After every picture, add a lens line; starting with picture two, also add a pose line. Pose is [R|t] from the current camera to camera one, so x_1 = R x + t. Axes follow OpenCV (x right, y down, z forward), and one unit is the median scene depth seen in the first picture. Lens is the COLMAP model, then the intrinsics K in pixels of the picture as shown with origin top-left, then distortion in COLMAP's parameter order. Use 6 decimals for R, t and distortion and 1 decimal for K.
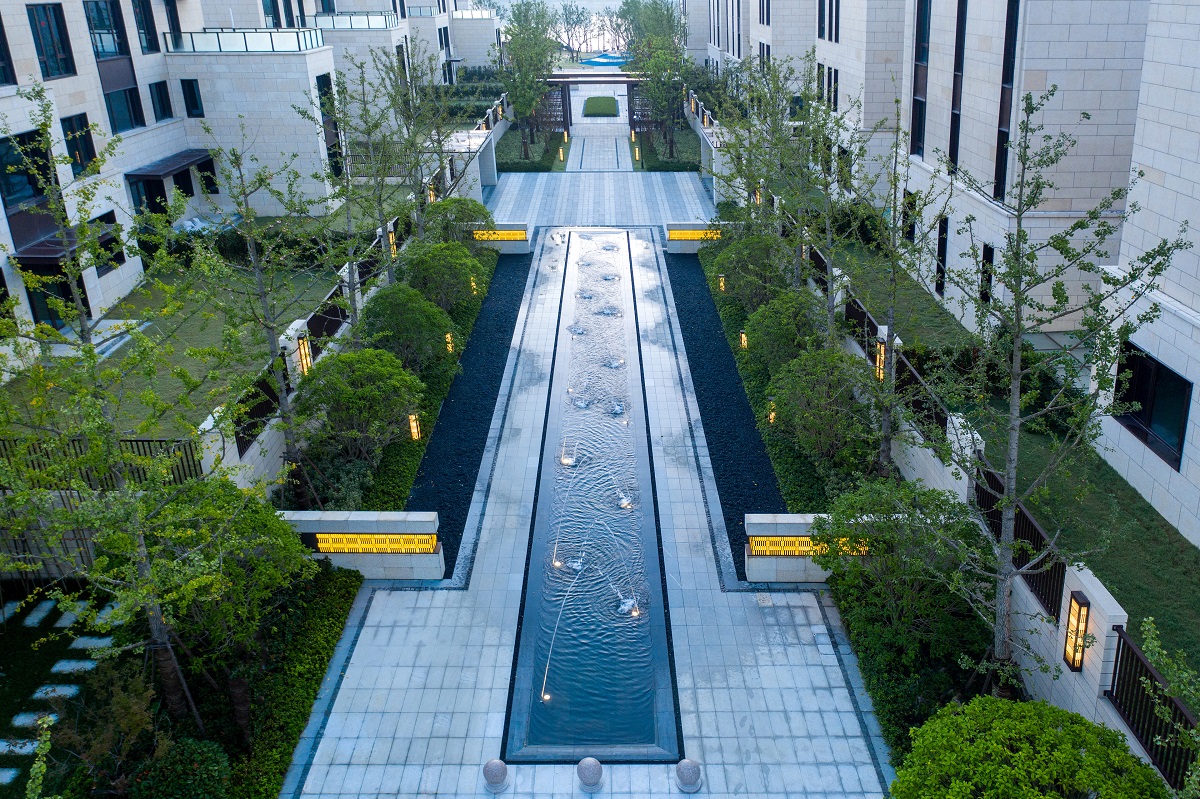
lens RADIAL K [[1061.8, 0, 600.0], [0, 1061.8, 399.5], [0, 0, 1]] dist [-0.002138, 0.004725]
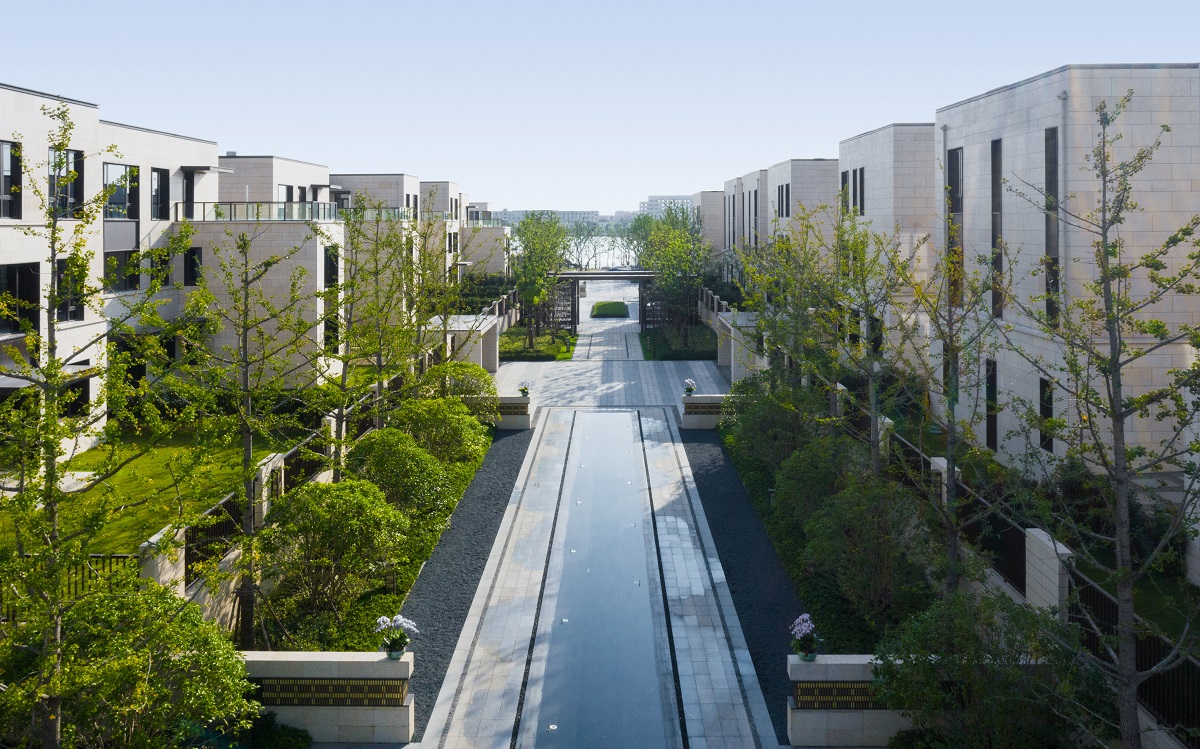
lens RADIAL K [[1120.3, 0, 569.9], [0, 1120.3, 374.4], [0, 0, 1]] dist [-0.007285, -0.002942]
pose [[0.998501, 0.054329, -0.006630, -0.028243], [-0.053045, 0.930771, -0.361735, 0.165970], [-0.013482, 0.361544, 0.932258, 0.078857]]
